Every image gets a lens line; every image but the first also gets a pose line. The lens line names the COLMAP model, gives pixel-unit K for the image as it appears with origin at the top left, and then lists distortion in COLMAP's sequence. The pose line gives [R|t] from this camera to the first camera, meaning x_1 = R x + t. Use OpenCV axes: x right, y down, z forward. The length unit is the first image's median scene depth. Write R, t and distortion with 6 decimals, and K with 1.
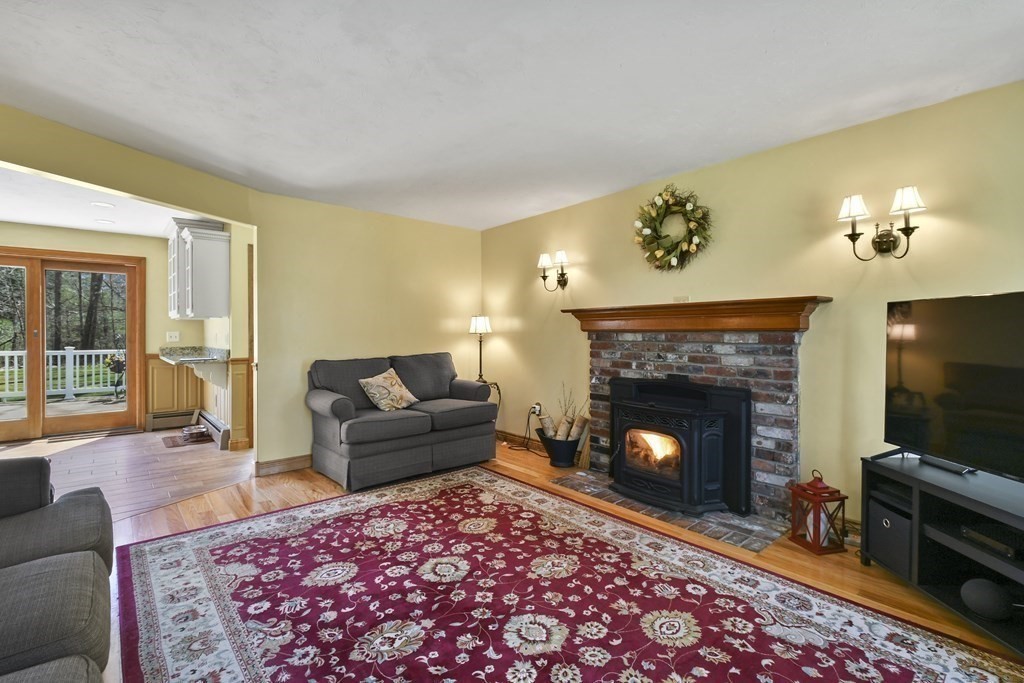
lens RADIAL K [[460.3, 0, 512.1], [0, 460.3, 333.7], [0, 0, 1]] dist [0.040814, -0.031711]
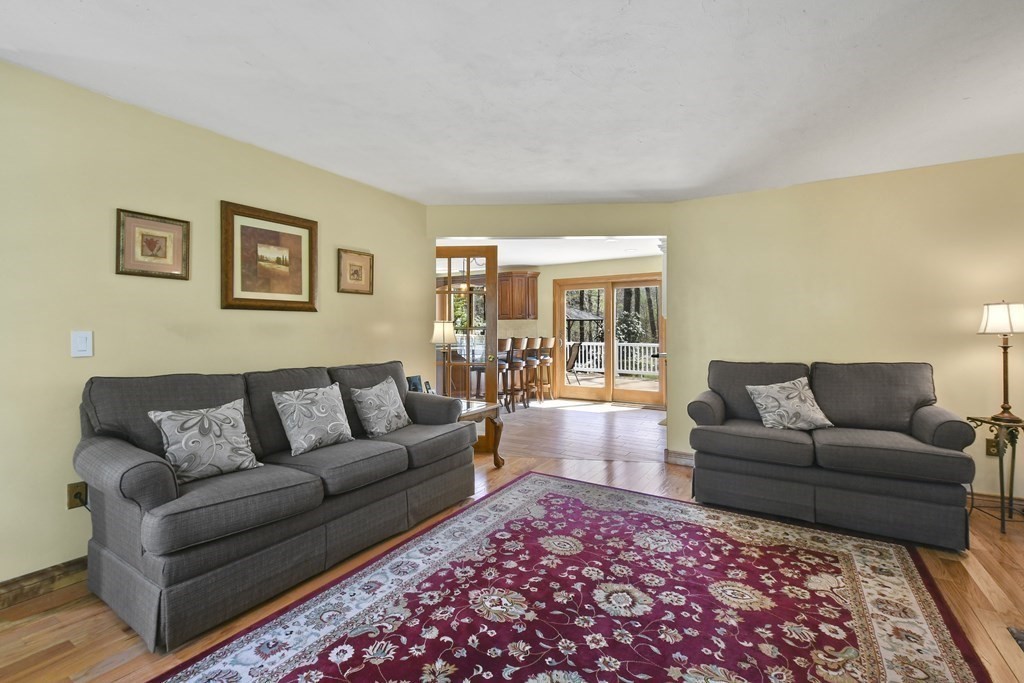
lens RADIAL K [[460.3, 0, 512.1], [0, 460.3, 333.7], [0, 0, 1]] dist [0.040814, -0.031711]
pose [[0.302139, 0.008715, -0.953224, 0.559403], [-0.004336, 0.999960, 0.007768, -0.006059], [0.953254, 0.001786, 0.302165, 0.466705]]
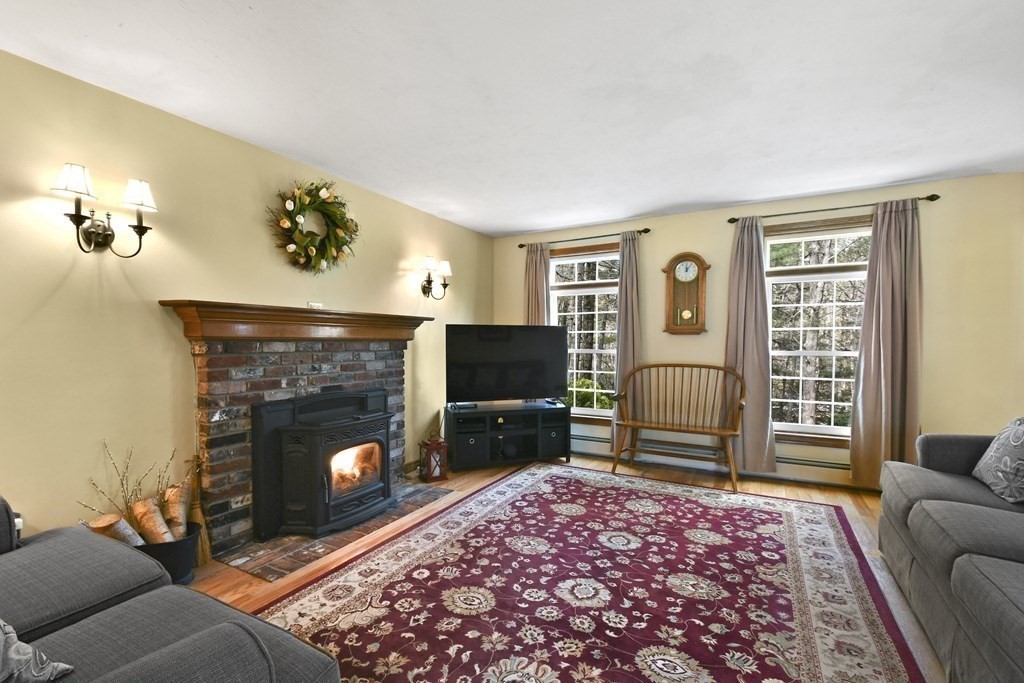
lens RADIAL K [[447.6, 0, 505.9], [0, 447.6, 353.5], [0, 0, 1]] dist [0.037059, -0.028226]
pose [[-0.332922, -0.026862, 0.942572, -0.832729], [0.002125, 0.999570, 0.029237, -0.005259], [-0.942952, 0.011736, -0.332722, 1.275295]]
